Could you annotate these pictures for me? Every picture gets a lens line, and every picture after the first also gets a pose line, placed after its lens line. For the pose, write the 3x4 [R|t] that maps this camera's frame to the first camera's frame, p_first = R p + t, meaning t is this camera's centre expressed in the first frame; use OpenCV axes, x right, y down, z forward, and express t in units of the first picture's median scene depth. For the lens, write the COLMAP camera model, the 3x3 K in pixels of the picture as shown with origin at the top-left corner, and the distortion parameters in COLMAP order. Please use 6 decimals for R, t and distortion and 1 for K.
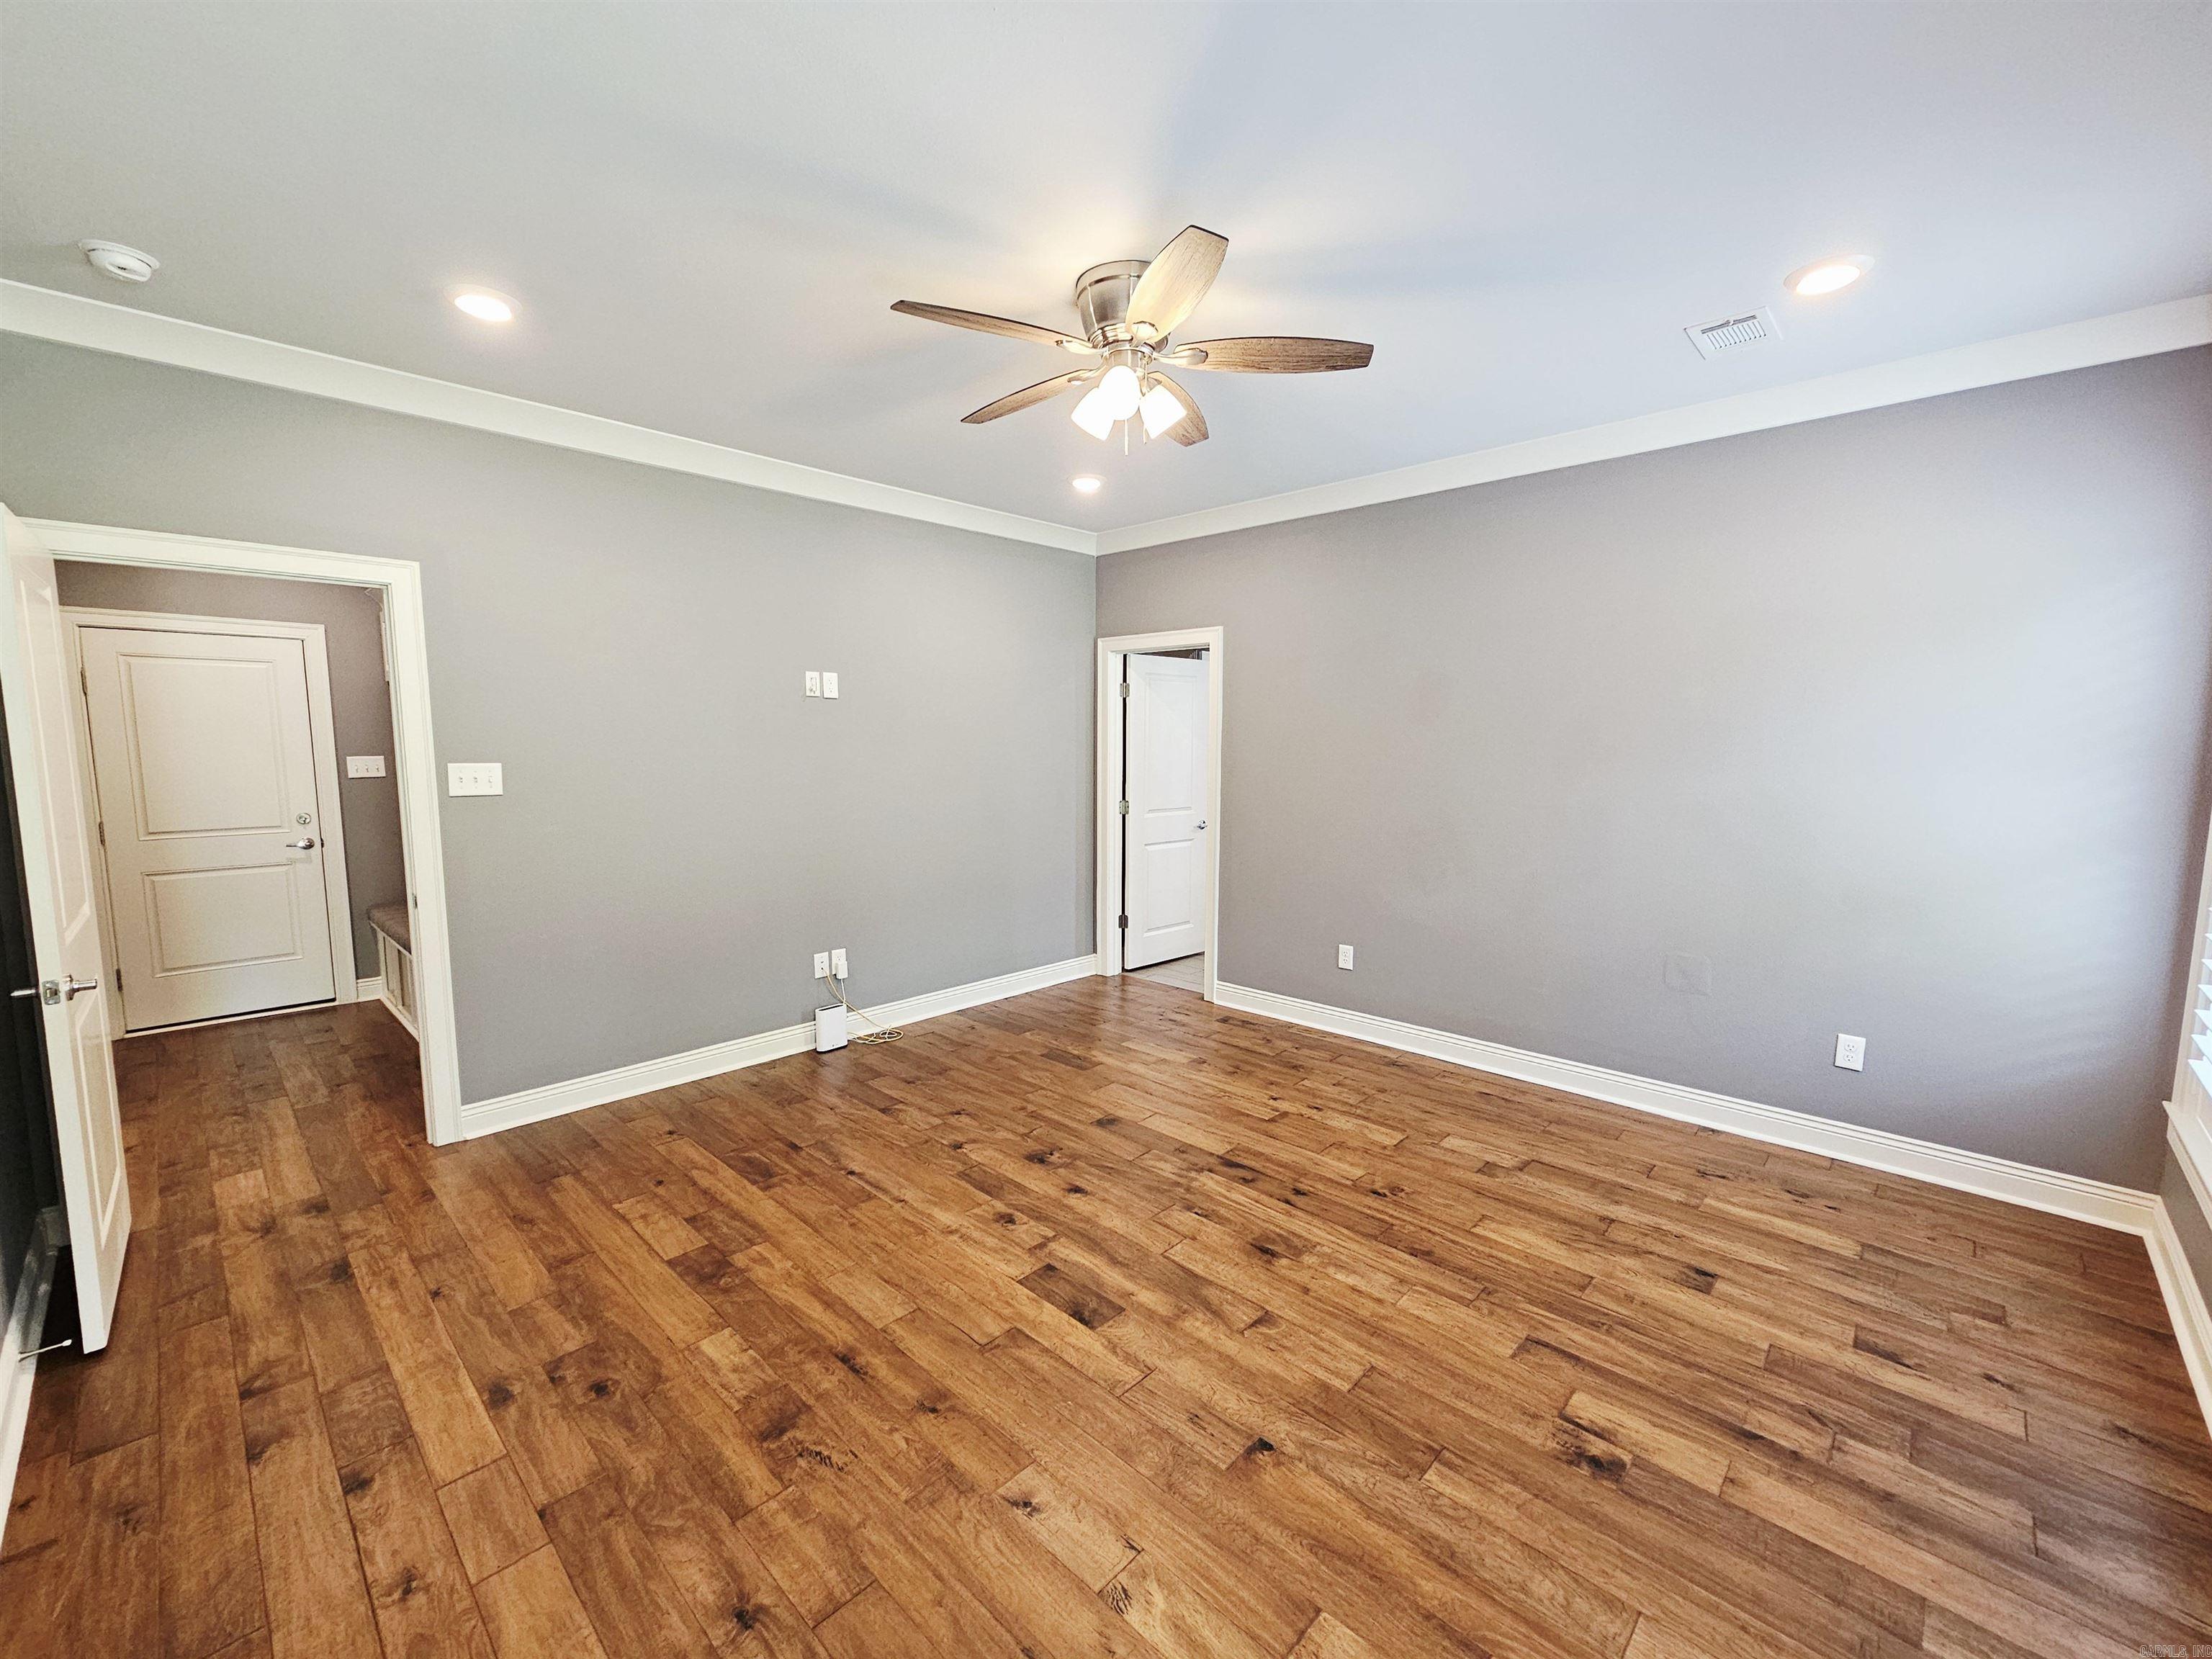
lens RADIAL K [[905.0, 0, 1123.6], [0, 905.0, 826.0], [0, 0, 1]] dist [-0.002796, 0.001792]
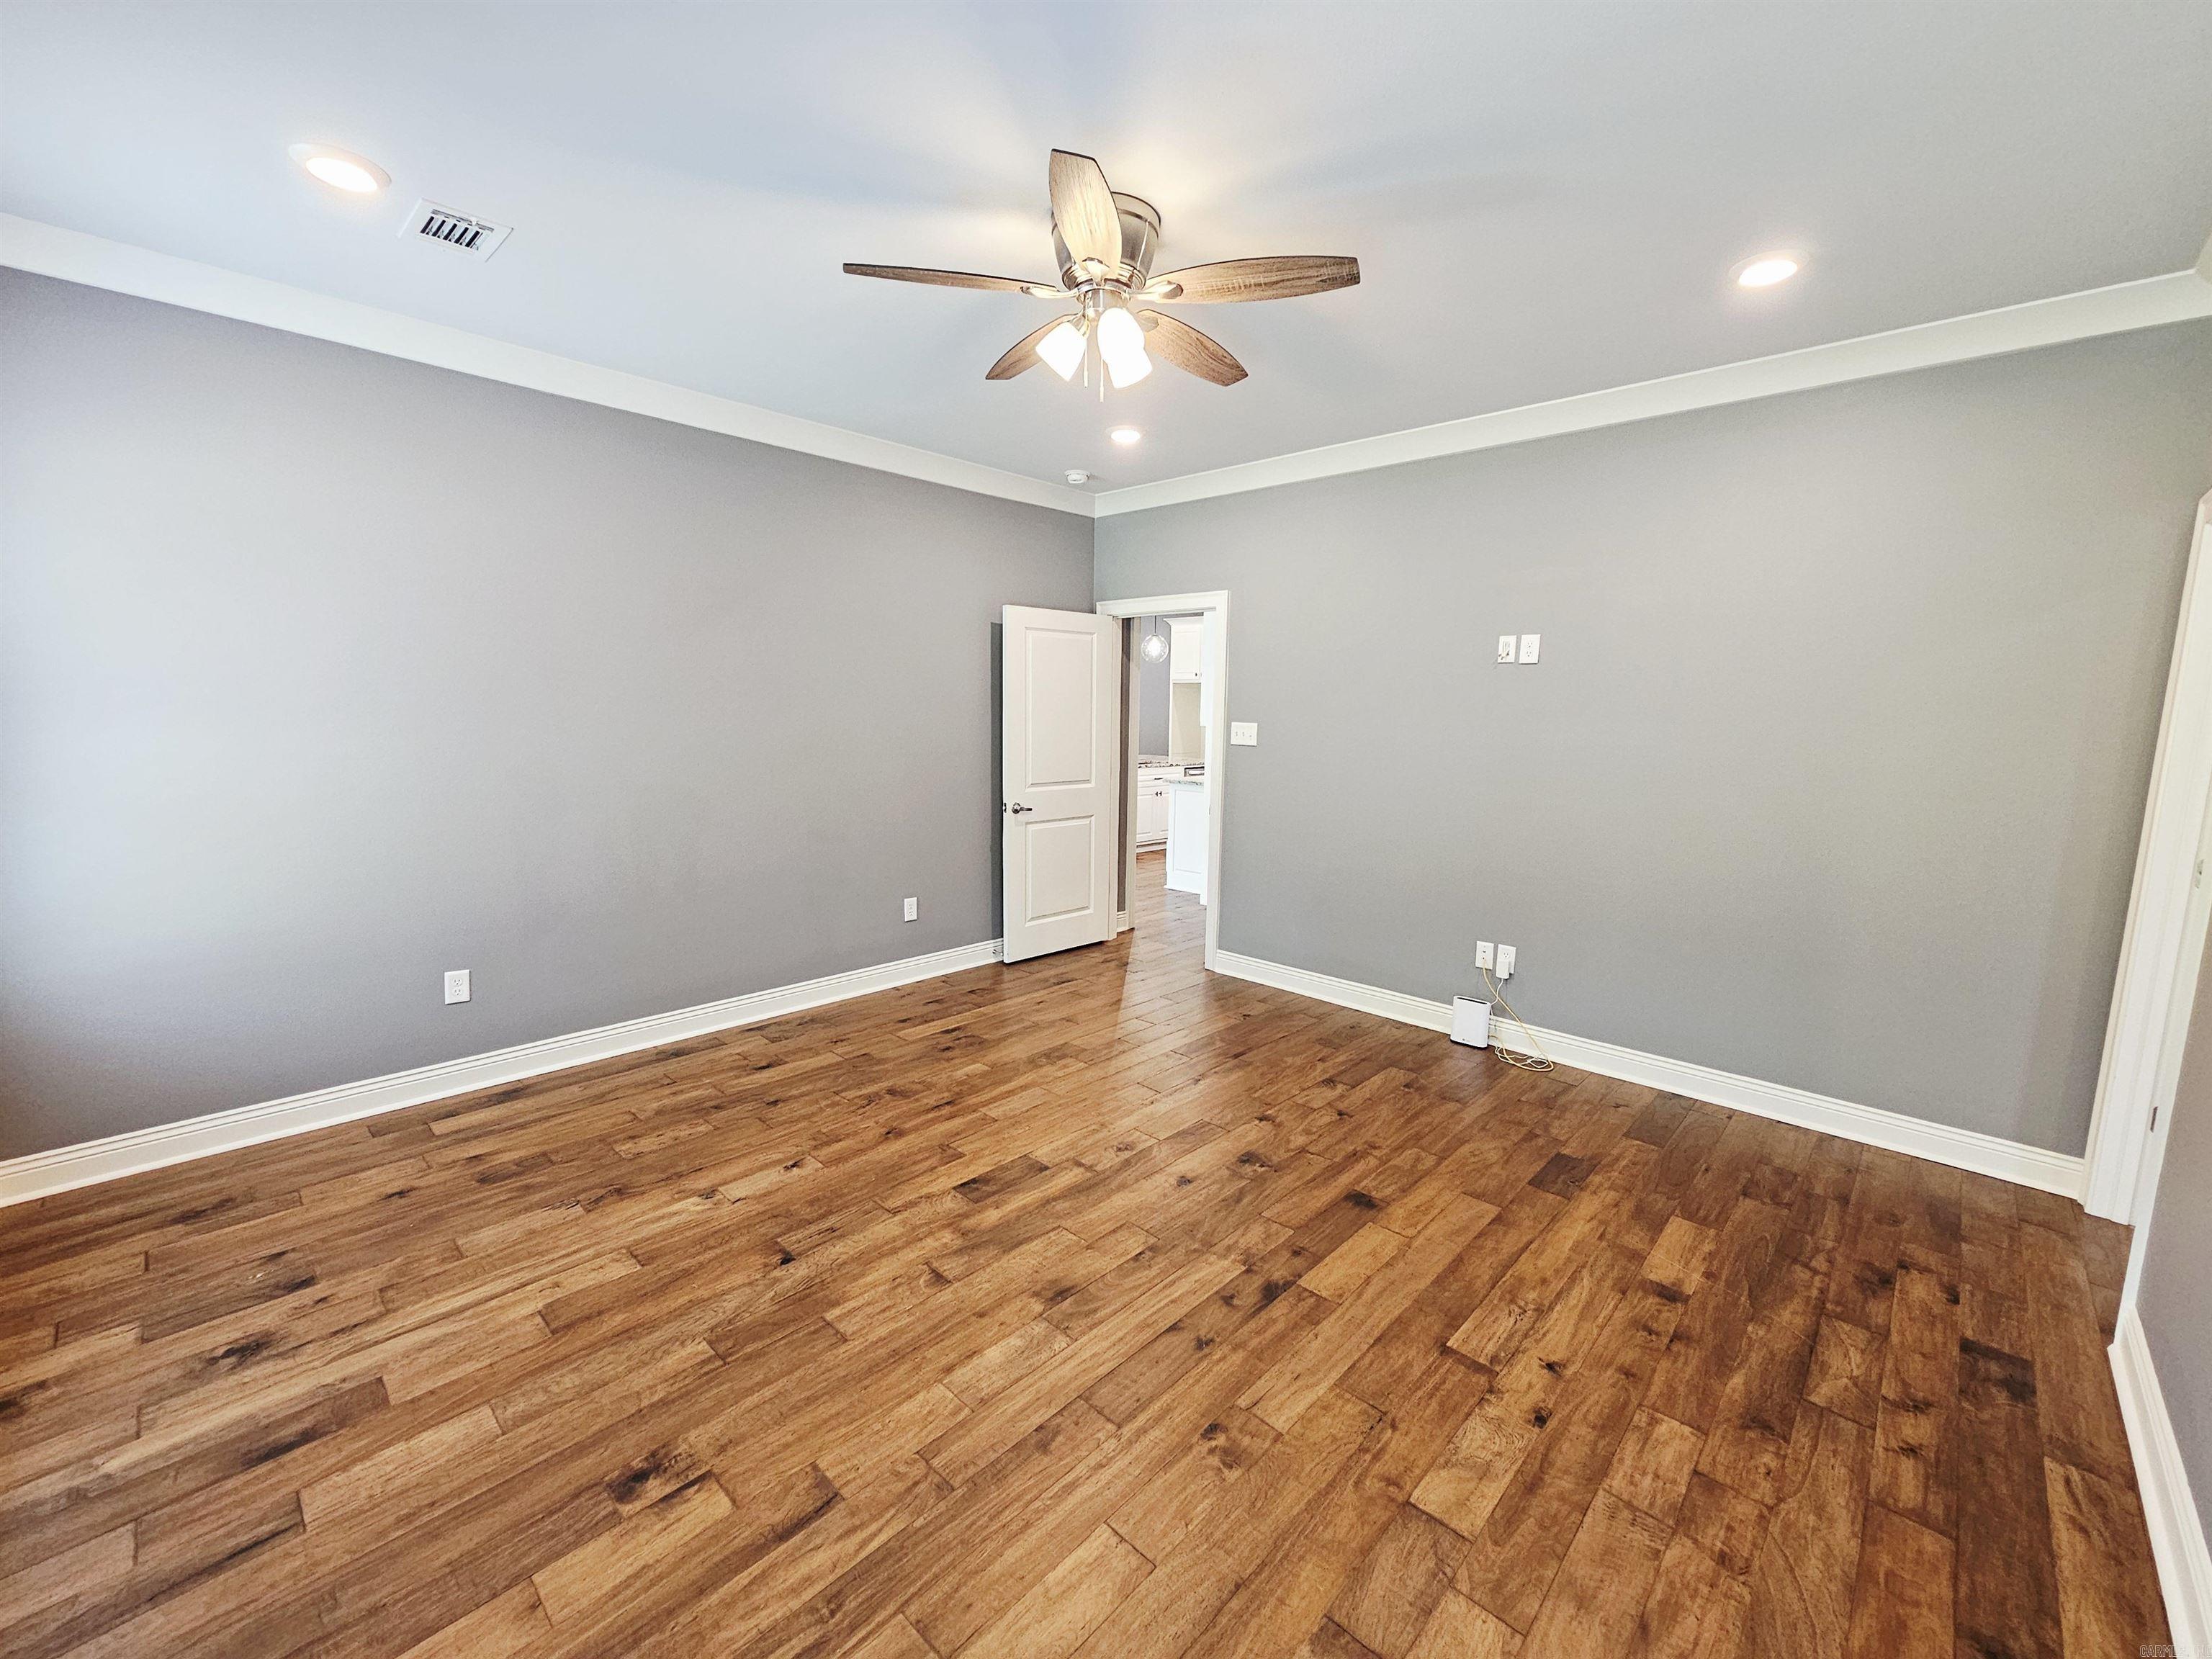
lens RADIAL K [[905.0, 0, 1100.7], [0, 905.0, 835.5], [0, 0, 1]] dist [-0.002796, 0.001792]
pose [[-0.009191, 0.140152, -0.990087, 0.905060], [-0.113838, 0.983545, 0.140283, -0.082768], [0.993457, 0.113999, 0.006915, 0.936478]]
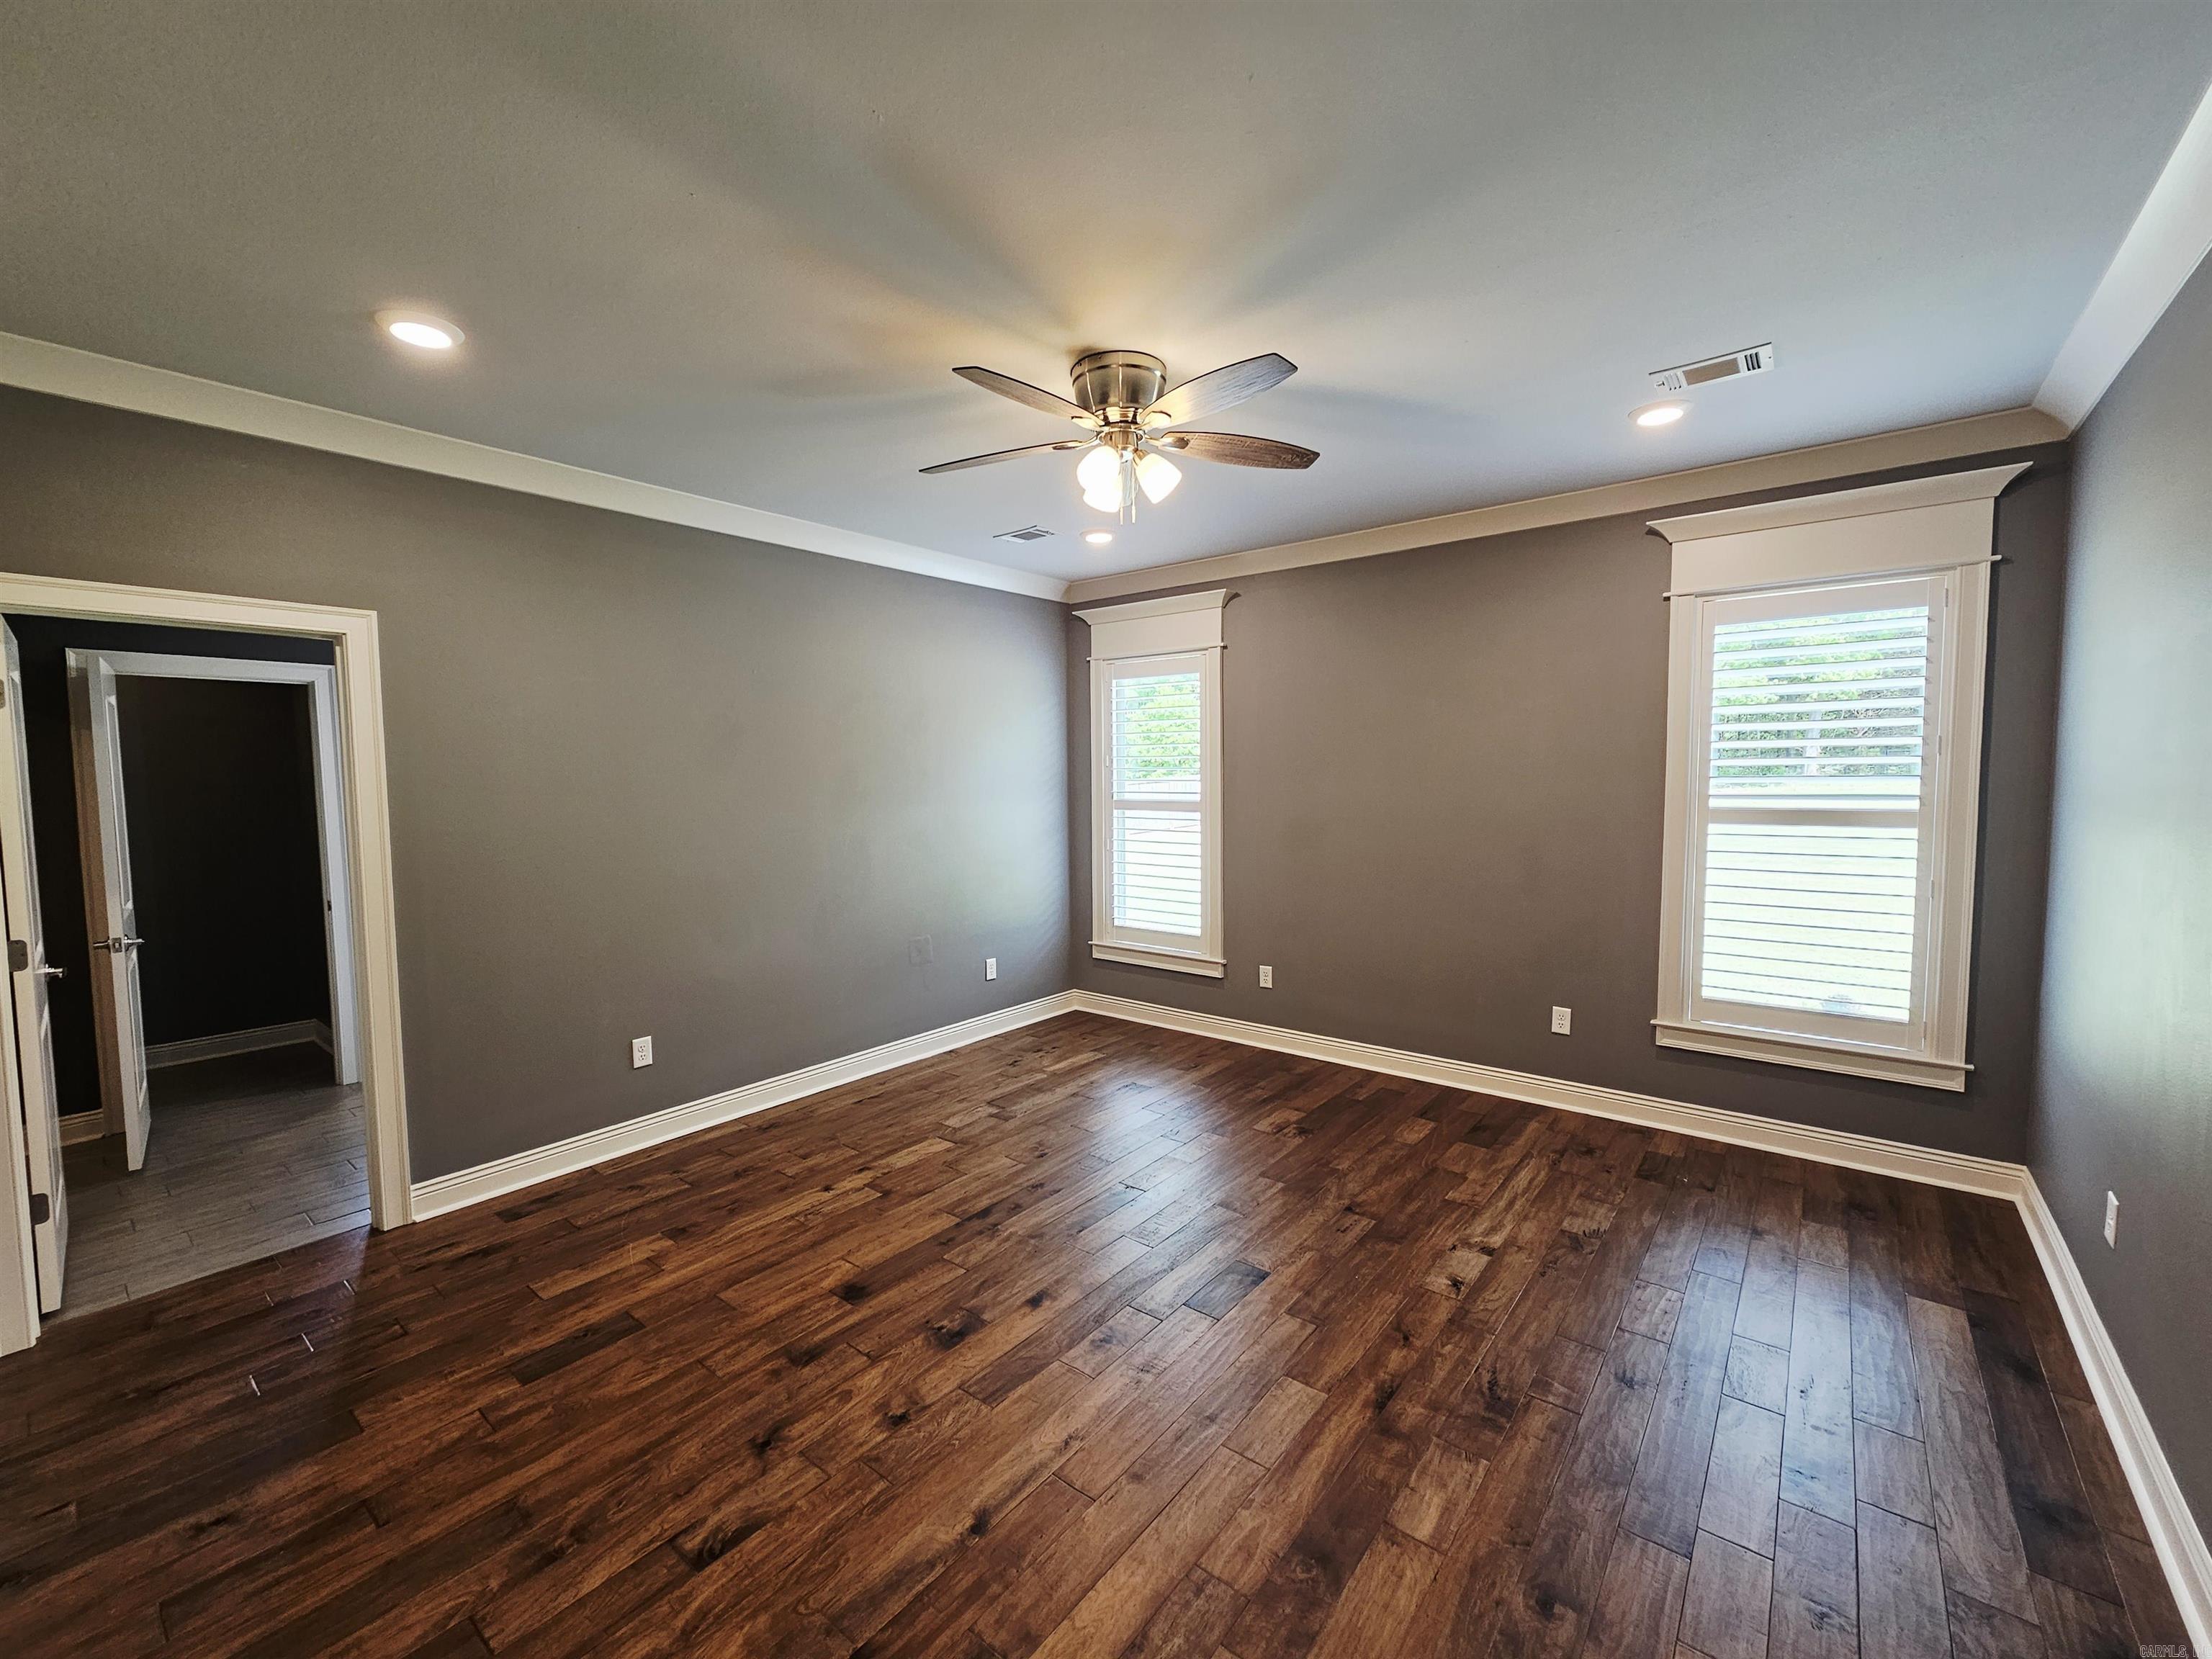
lens RADIAL K [[905.0, 0, 1095.4], [0, 905.0, 836.2], [0, 0, 1]] dist [-0.002796, 0.001792]
pose [[-0.065943, -0.072542, 0.995183, -0.969939], [0.108871, 0.990876, 0.079442, -0.116776], [-0.991866, 0.113586, -0.057444, 1.018393]]
